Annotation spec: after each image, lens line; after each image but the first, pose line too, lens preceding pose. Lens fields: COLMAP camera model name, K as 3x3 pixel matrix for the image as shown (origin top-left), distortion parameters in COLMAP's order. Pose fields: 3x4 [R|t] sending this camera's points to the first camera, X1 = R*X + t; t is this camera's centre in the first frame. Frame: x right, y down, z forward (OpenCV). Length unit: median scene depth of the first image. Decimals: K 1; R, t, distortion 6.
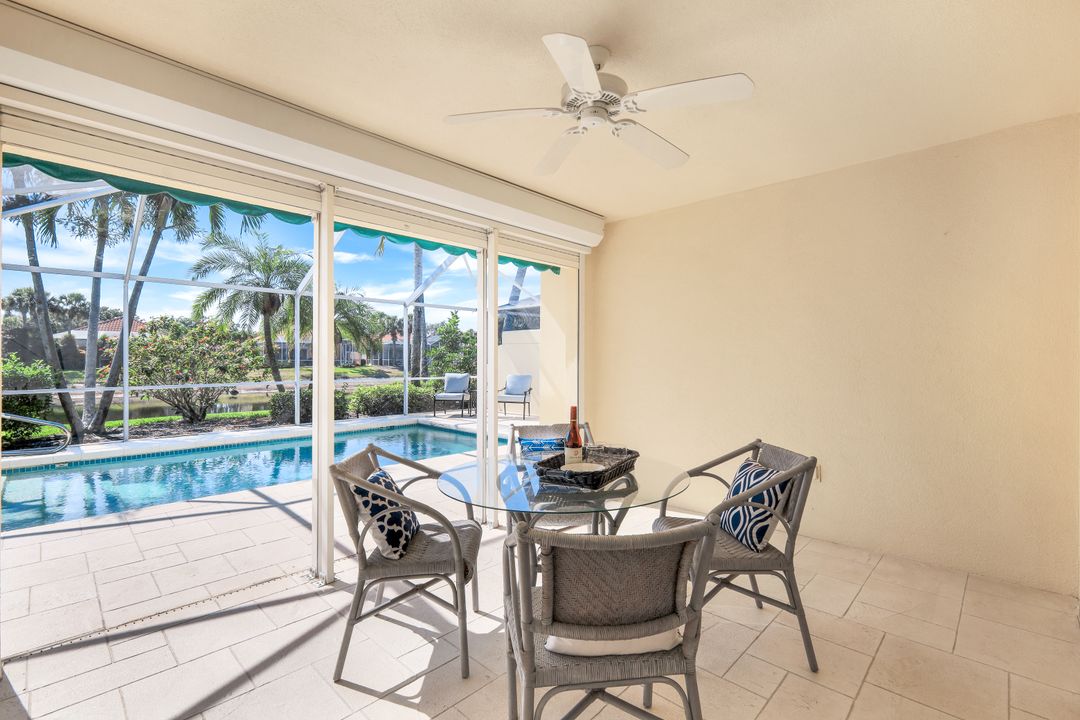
lens RADIAL K [[476.8, 0, 540.4], [0, 476.8, 361.6], [0, 0, 1]] dist [-0.003339, -0.000712]
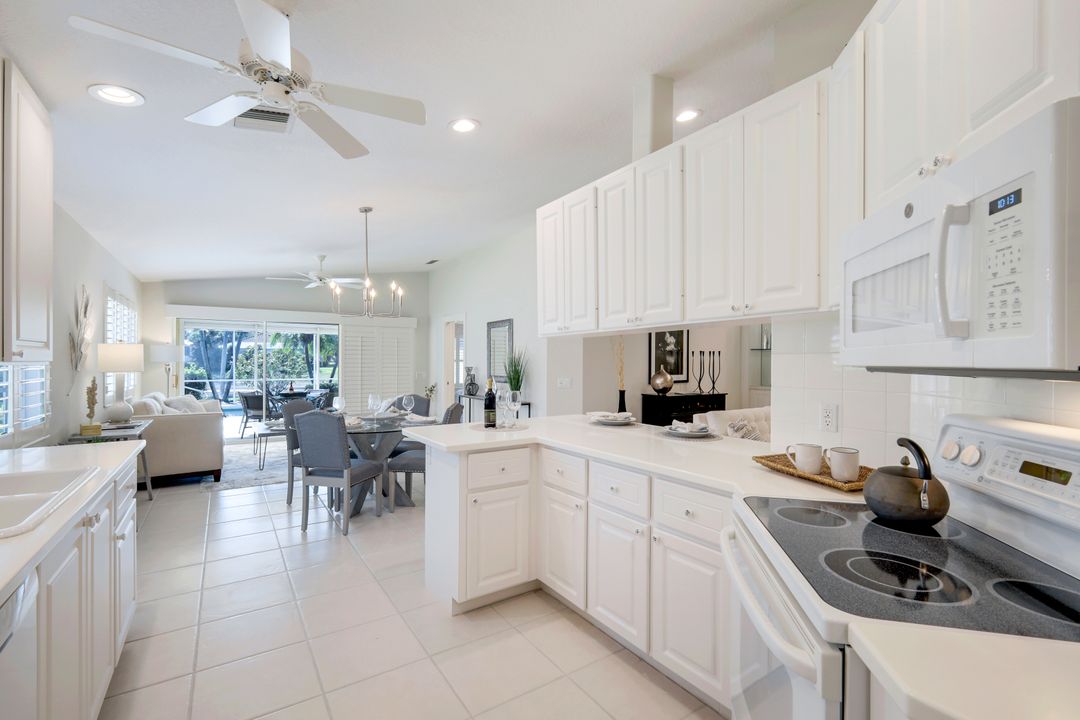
lens RADIAL K [[466.8, 0, 538.6], [0, 466.8, 362.5], [0, 0, 1]] dist [0.001059, 0.000176]
pose [[0.977631, 0.004622, -0.210275, 0.876249], [-0.006052, 0.999963, -0.006157, -0.018830], [0.210239, 0.007291, 0.977623, -0.749544]]
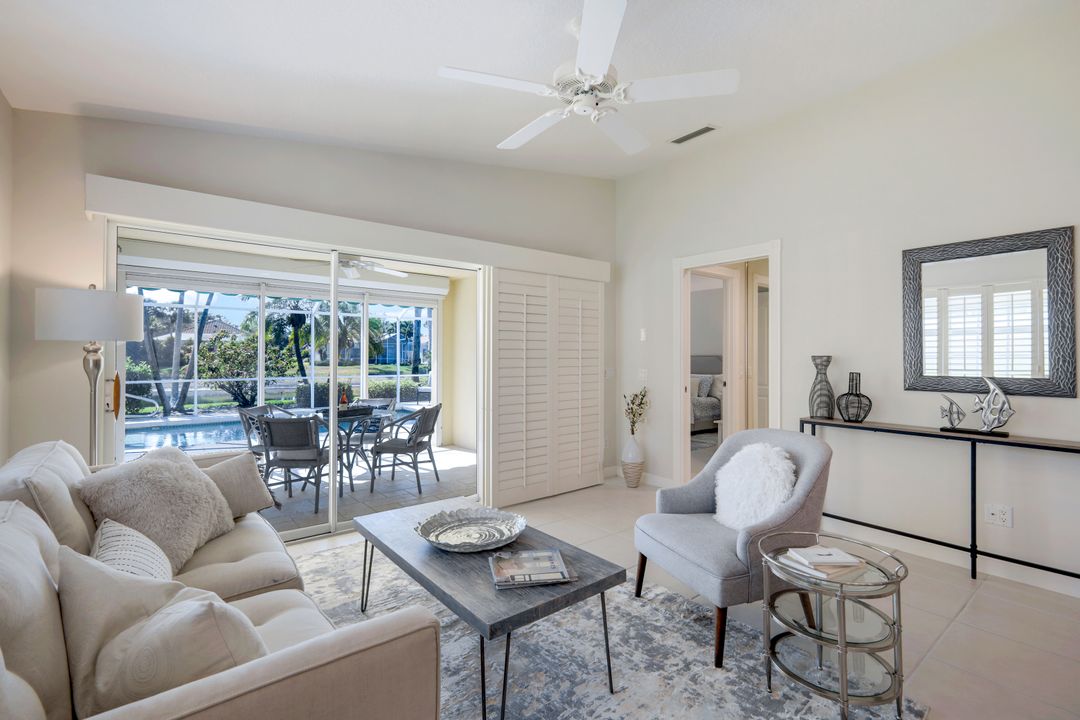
lens RADIAL K [[476.8, 0, 540.7], [0, 476.8, 356.0], [0, 0, 1]] dist [0.002033, 0.000311]
pose [[0.992151, 0.001972, -0.125027, 0.359149], [-0.003013, 0.999962, -0.008136, -0.010962], [0.125006, 0.008449, 0.992120, -0.326163]]
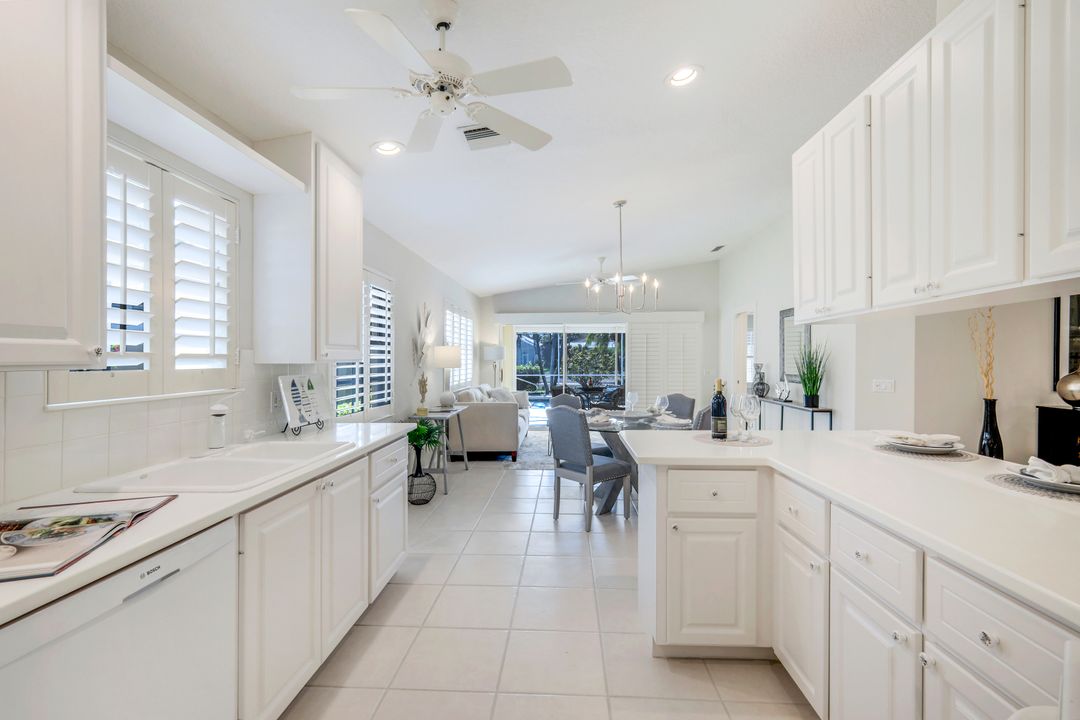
lens RADIAL K [[472.2, 0, 544.7], [0, 472.2, 362.6], [0, 0, 1]] dist [0.000756, -0.000075]
pose [[0.657891, 0.004192, -0.753101, 0.916141], [-0.002037, 0.999991, 0.003788, -0.019251], [0.753110, -0.000958, 0.657893, -0.678994]]
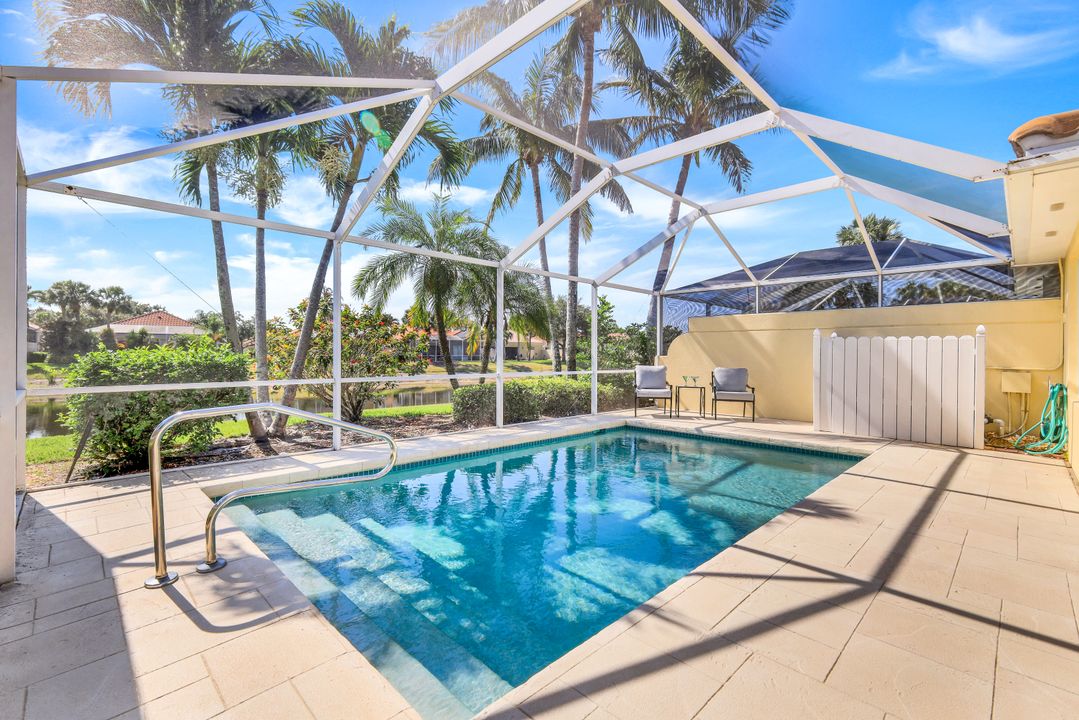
lens RADIAL K [[476.3, 0, 539.9], [0, 476.3, 361.6], [0, 0, 1]] dist [-0.003339, -0.000712]
pose [[0.999712, 0.002176, -0.023895, -0.423144], [-0.002001, 0.999971, 0.007329, 0.016587], [0.023910, -0.007279, 0.999688, 0.199976]]
